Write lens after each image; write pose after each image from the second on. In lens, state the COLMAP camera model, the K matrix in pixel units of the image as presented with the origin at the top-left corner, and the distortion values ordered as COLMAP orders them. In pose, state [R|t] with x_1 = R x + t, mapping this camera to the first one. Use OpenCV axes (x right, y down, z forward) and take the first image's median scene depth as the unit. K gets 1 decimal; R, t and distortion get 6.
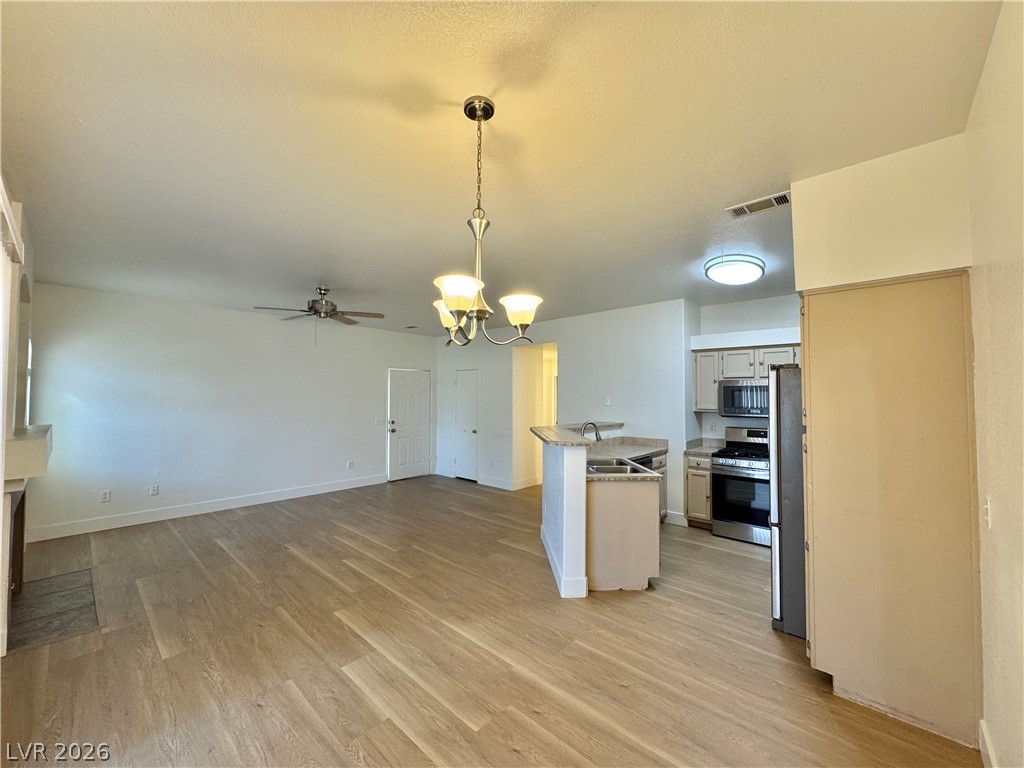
lens RADIAL K [[407.7, 0, 512.0], [0, 407.7, 384.0], [0, 0, 1]] dist [-0.003316, 0.000194]
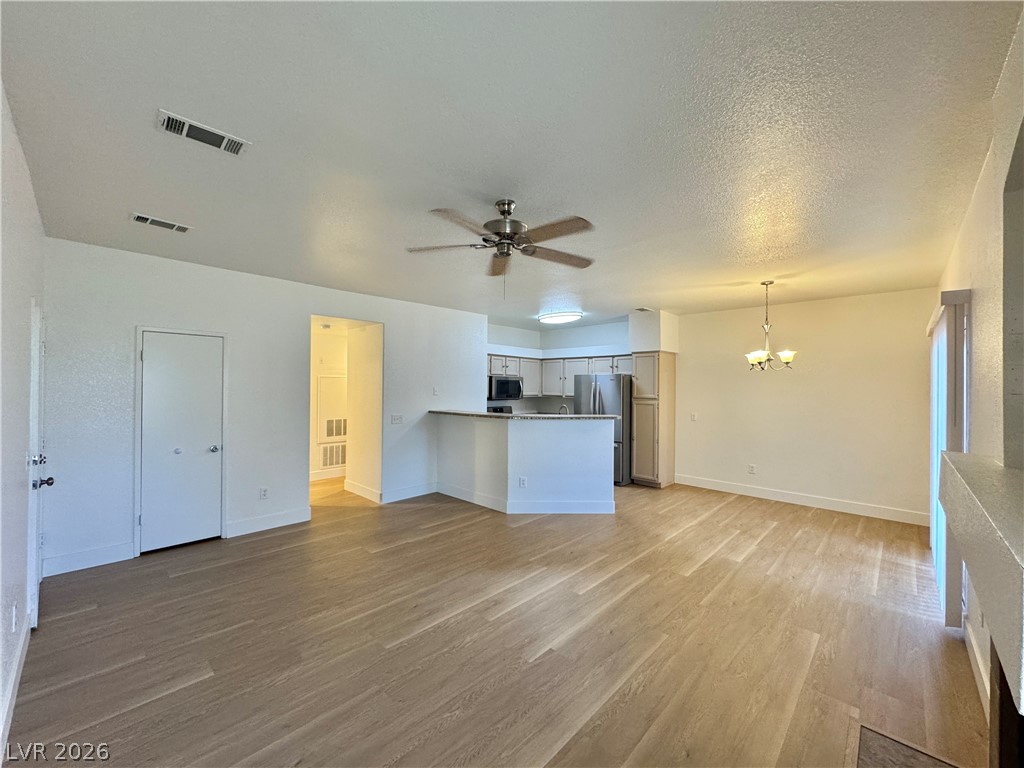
lens RADIAL K [[407.7, 0, 512.0], [0, 407.7, 384.0], [0, 0, 1]] dist [-0.003316, 0.000194]
pose [[0.019628, 0.004049, 0.999799, -1.145651], [-0.037906, 0.999276, -0.003303, 0.026933], [-0.999089, -0.037834, 0.019767, 1.065462]]
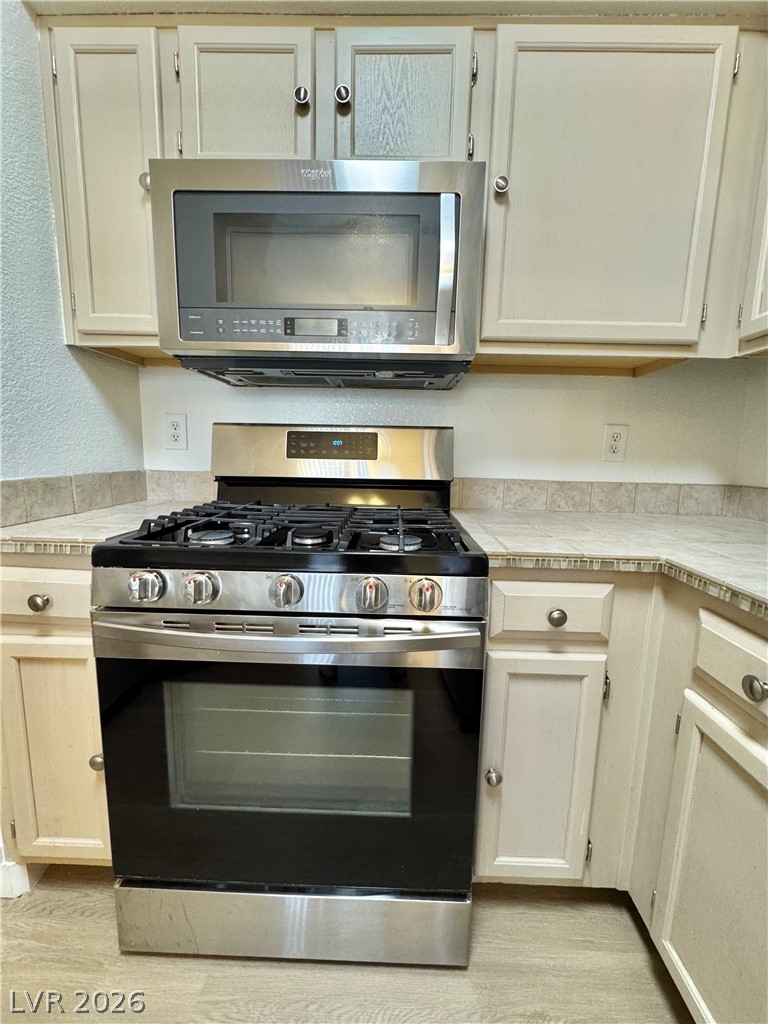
lens RADIAL K [[407.7, 0, 385.8], [0, 407.7, 511.4], [0, 0, 1]] dist [-0.003316, 0.000194]
pose [[0.755912, -0.081276, 0.649608, 0.532831], [-0.039283, 0.984845, 0.168929, 0.138370], [-0.653494, -0.153214, 0.741264, 0.895183]]
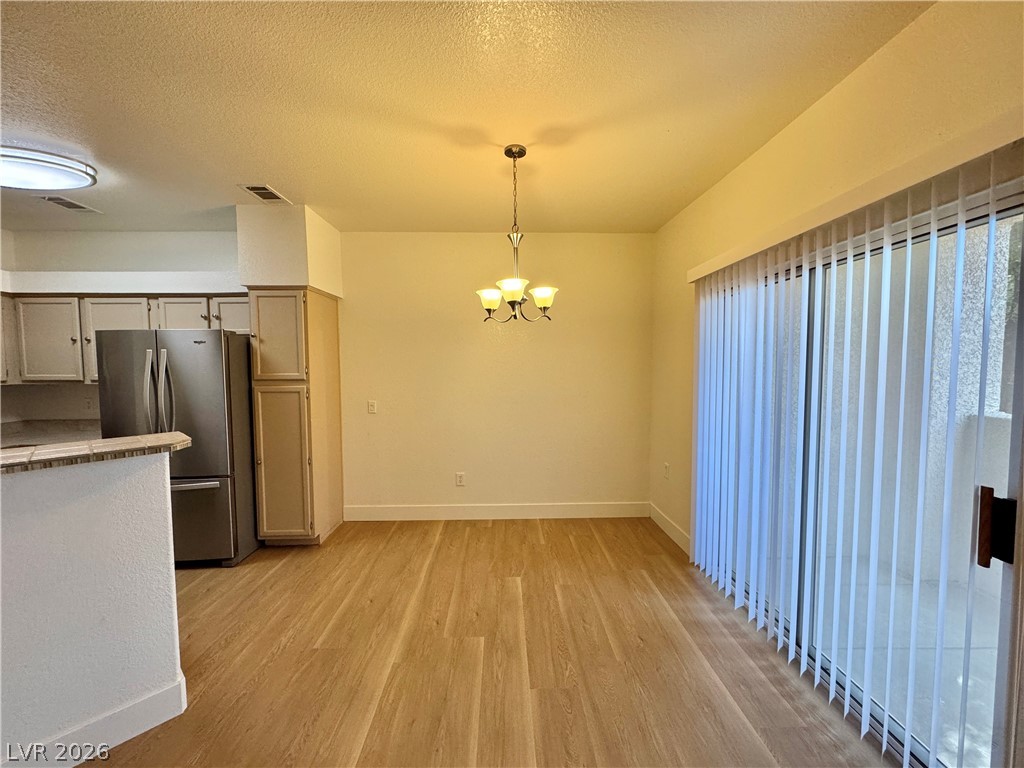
lens RADIAL K [[407.7, 0, 512.0], [0, 407.7, 384.0], [0, 0, 1]] dist [-0.003316, 0.000194]
pose [[-0.697928, -0.036963, 0.715214, -0.449429], [-0.016094, 0.999225, 0.035936, 0.029393], [-0.715988, 0.013570, -0.697981, 0.813854]]
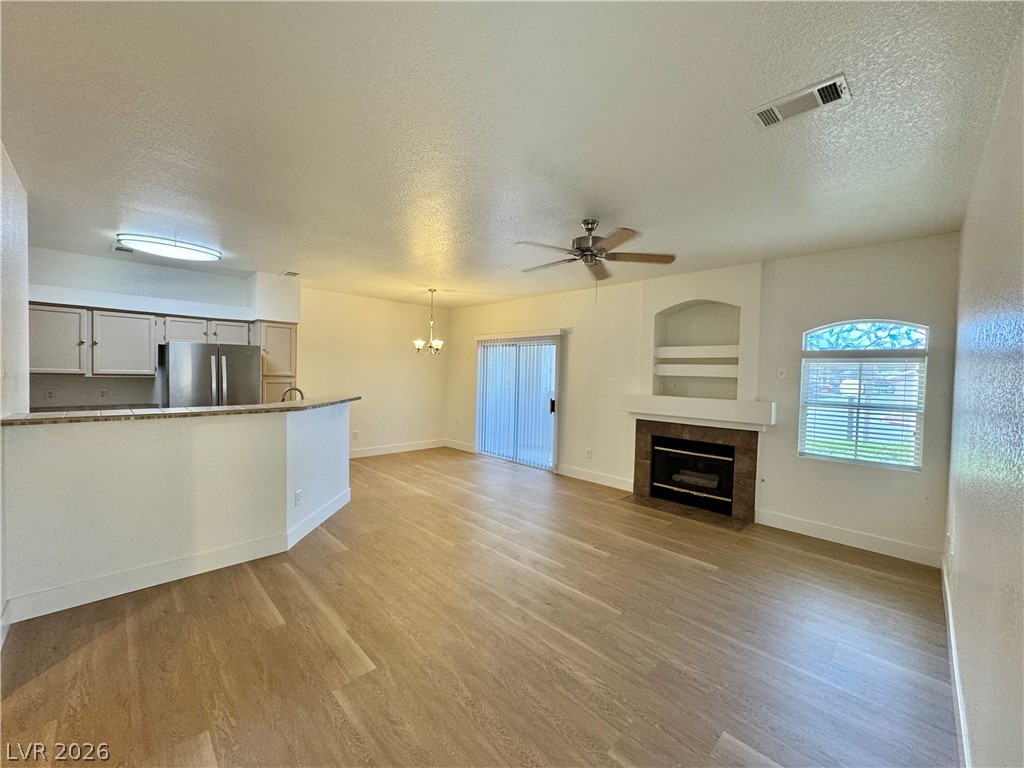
lens RADIAL K [[407.7, 0, 512.0], [0, 407.7, 384.0], [0, 0, 1]] dist [-0.003316, 0.000194]
pose [[-0.998447, -0.029191, 0.047457, -0.405797], [-0.029194, 0.999574, 0.000647, 0.060155], [-0.047455, -0.000740, -0.998873, 1.891501]]
